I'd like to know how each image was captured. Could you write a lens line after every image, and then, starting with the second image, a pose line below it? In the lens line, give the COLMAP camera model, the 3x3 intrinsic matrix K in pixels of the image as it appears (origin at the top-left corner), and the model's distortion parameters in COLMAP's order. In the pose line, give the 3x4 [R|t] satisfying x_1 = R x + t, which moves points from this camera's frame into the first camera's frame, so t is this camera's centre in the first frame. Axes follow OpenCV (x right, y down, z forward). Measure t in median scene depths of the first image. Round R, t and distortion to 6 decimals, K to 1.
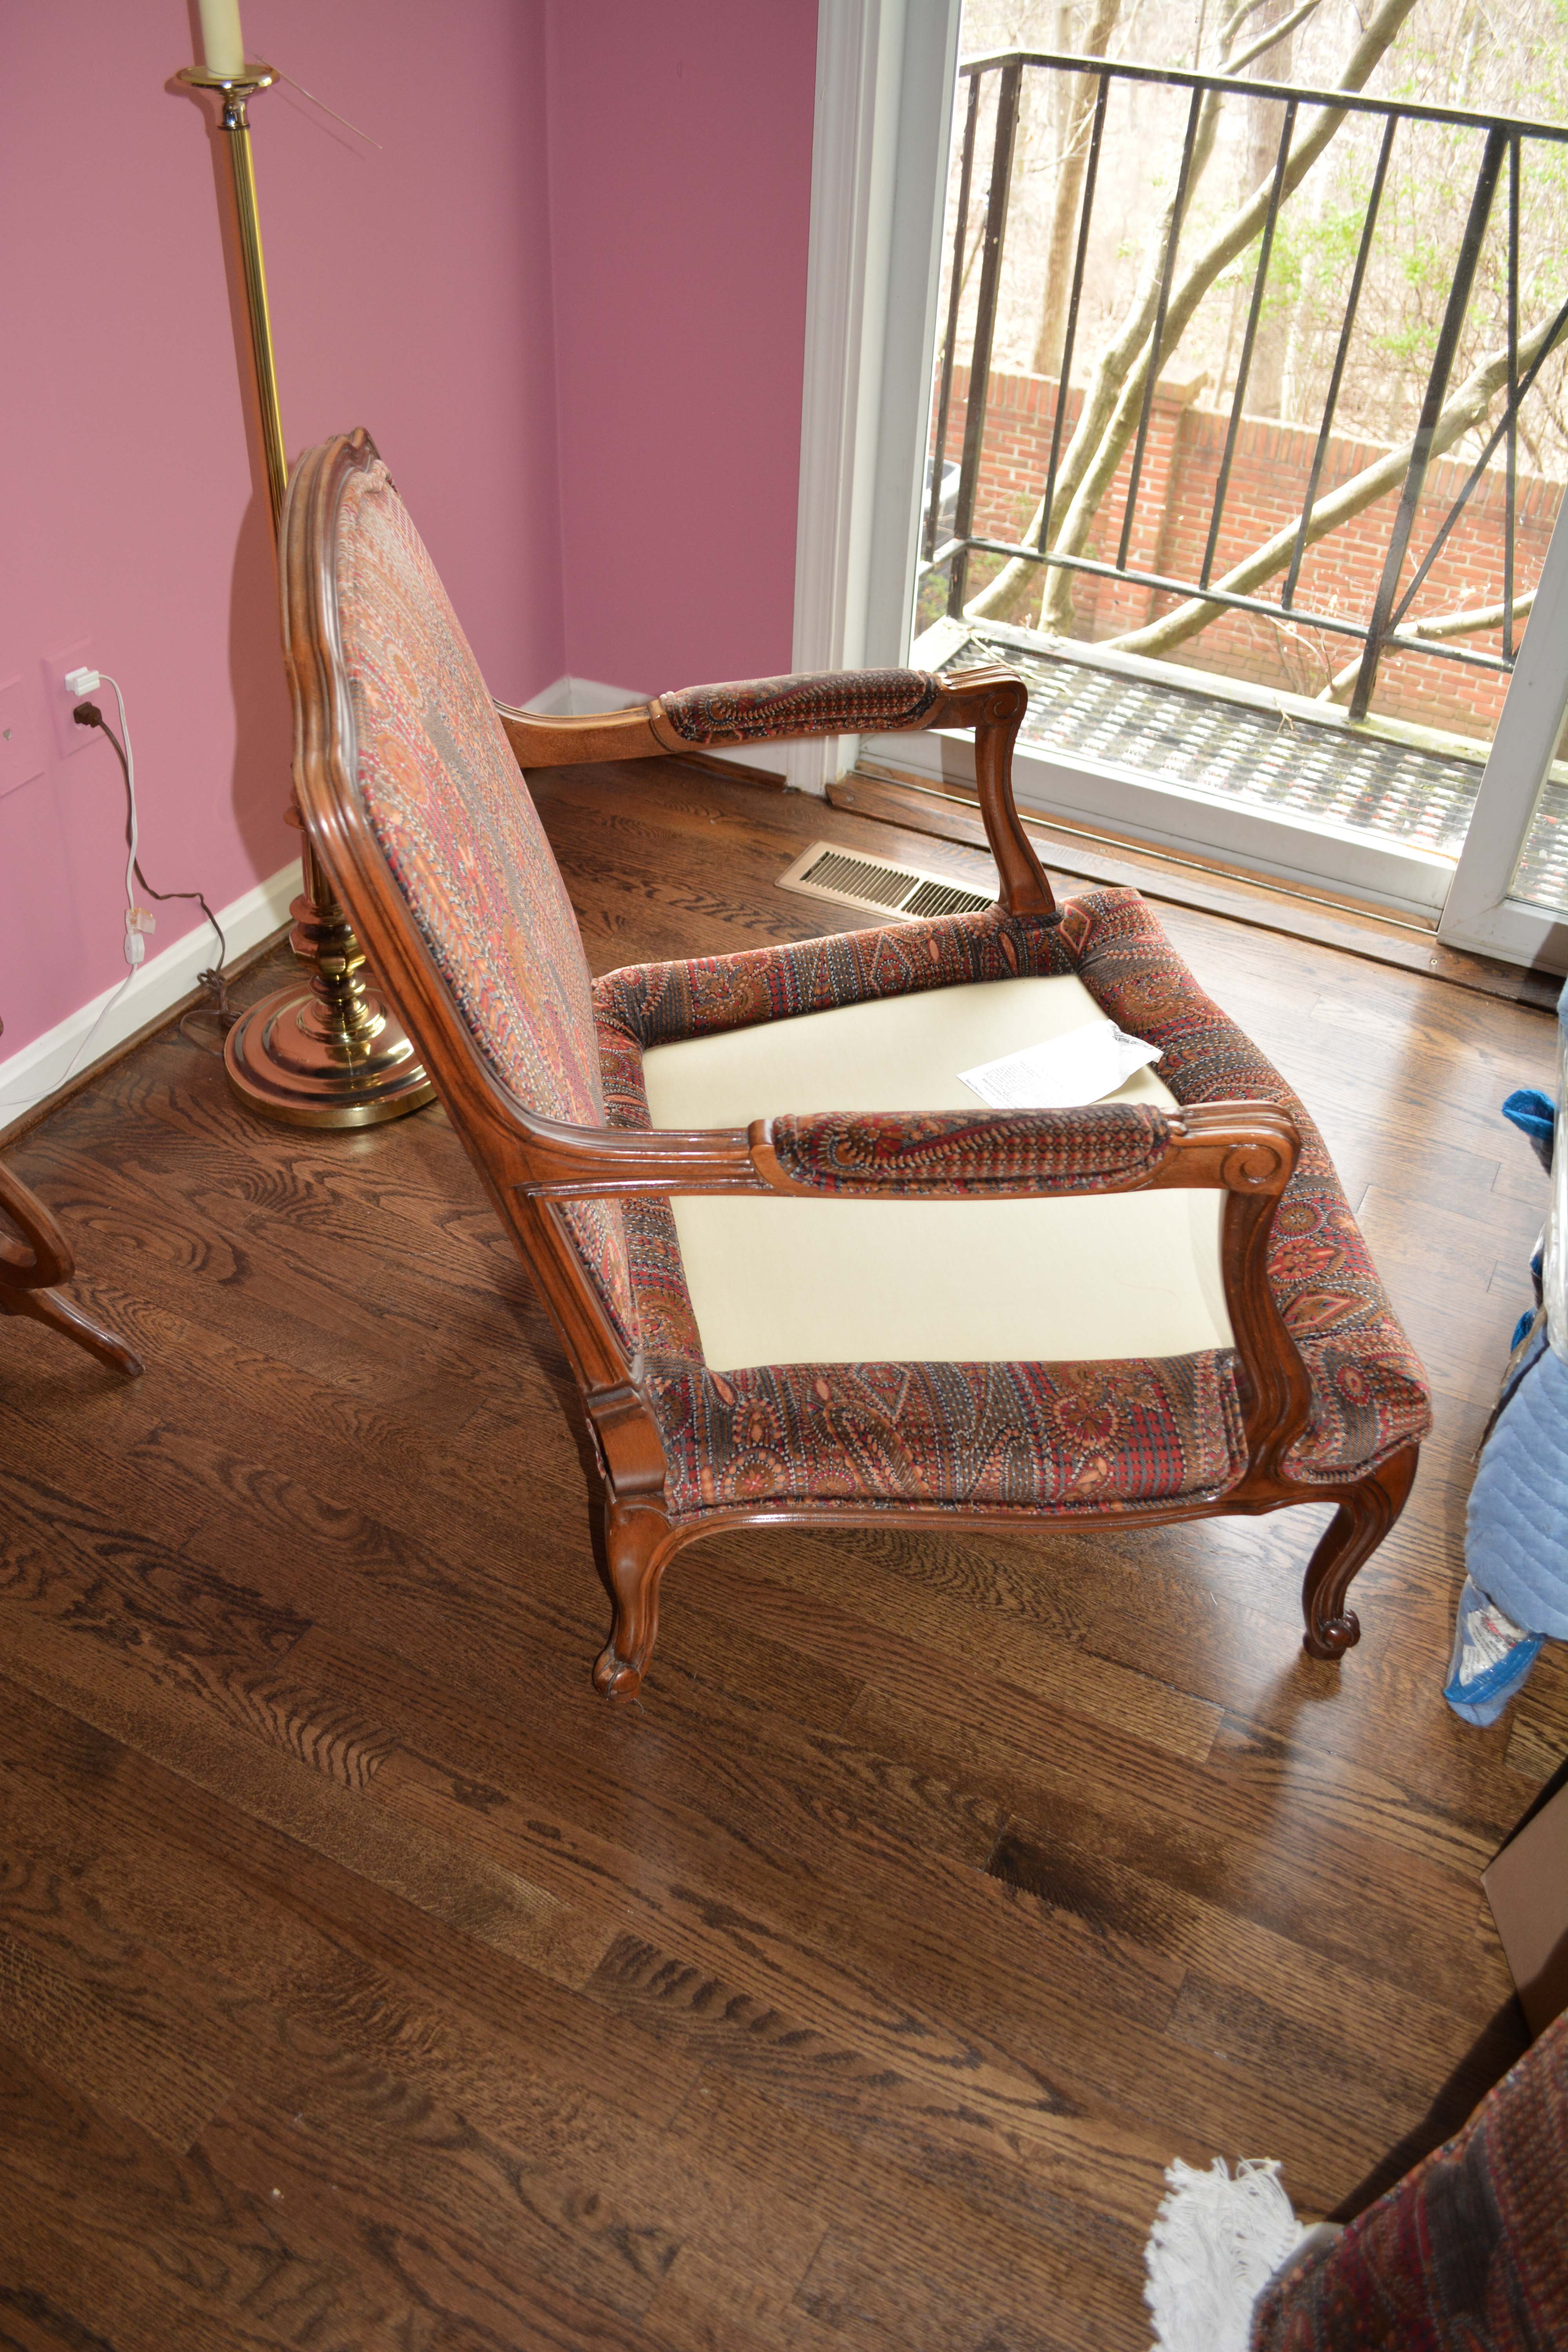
lens RADIAL K [[1860.3, 0, 778.3], [0, 1860.3, 1174.3], [0, 0, 1]] dist [-0.087667, 0.013597]
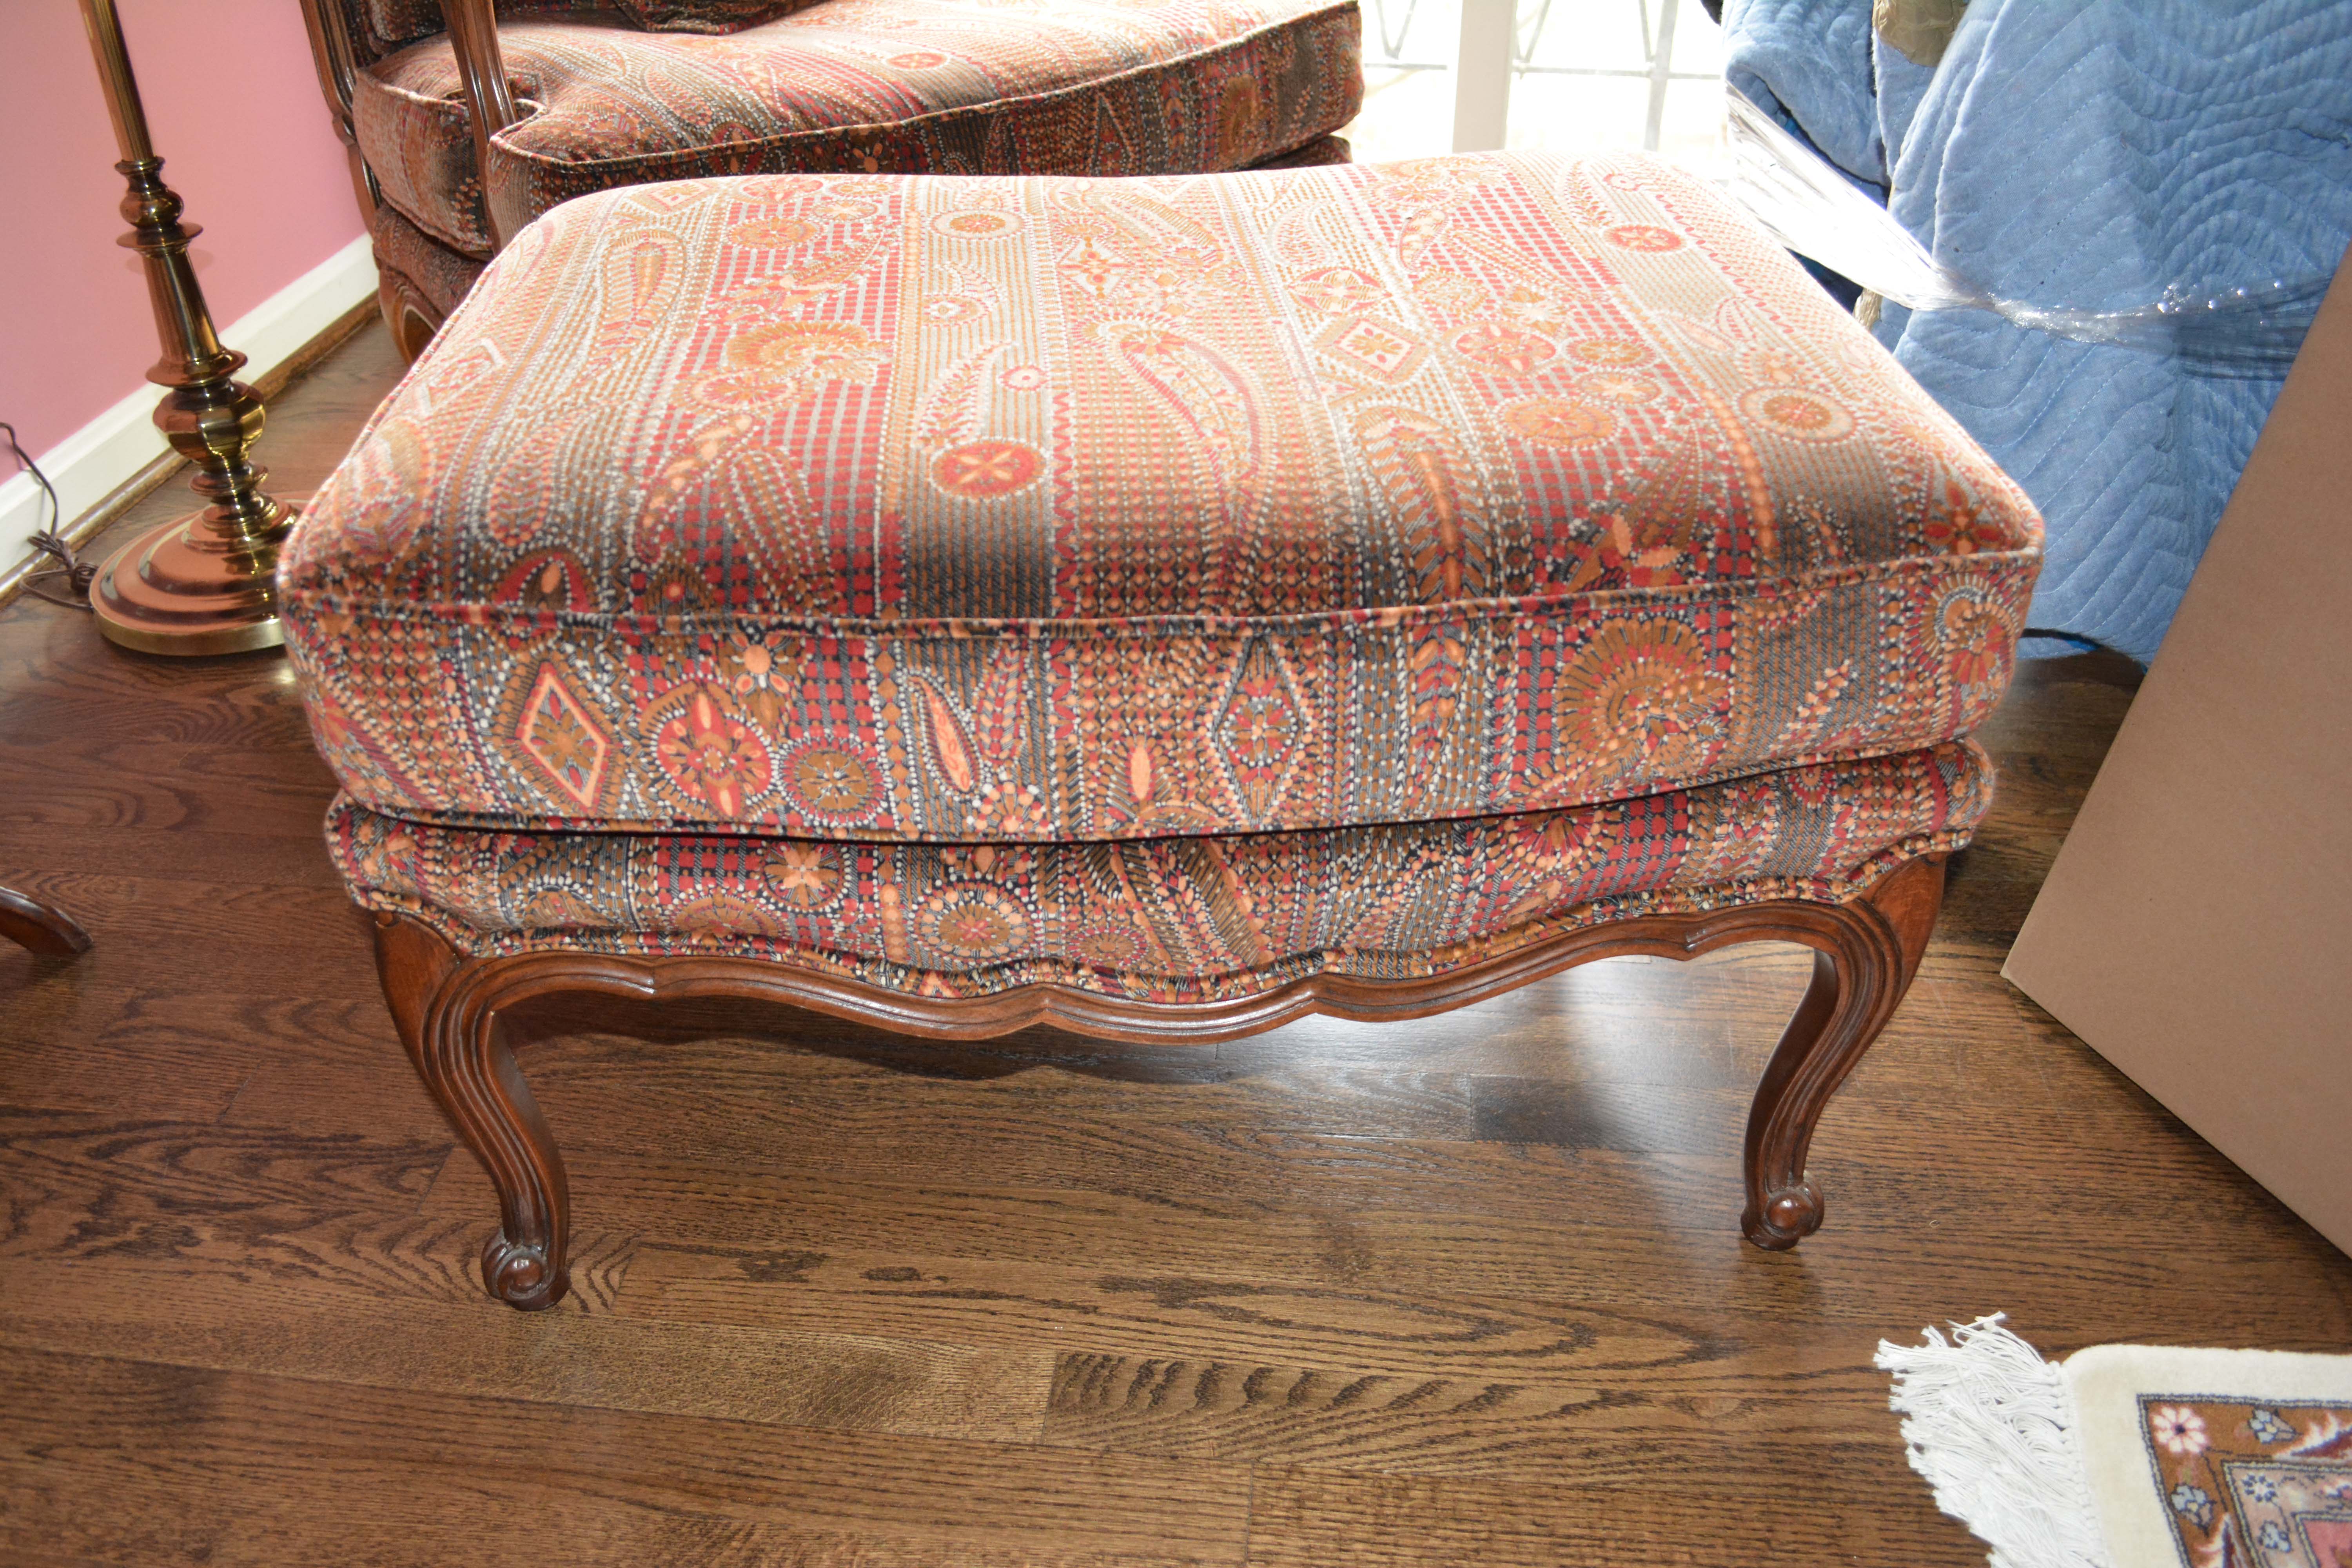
lens RADIAL K [[1860.3, 0, 1175.5], [0, 1860.3, 802.0], [0, 0, 1]] dist [-0.087667, 0.013597]
pose [[0.924943, -0.240715, 0.294171, -0.159414], [0.266014, 0.962743, -0.048613, 0.206830], [-0.271510, 0.123218, 0.954516, 0.238369]]
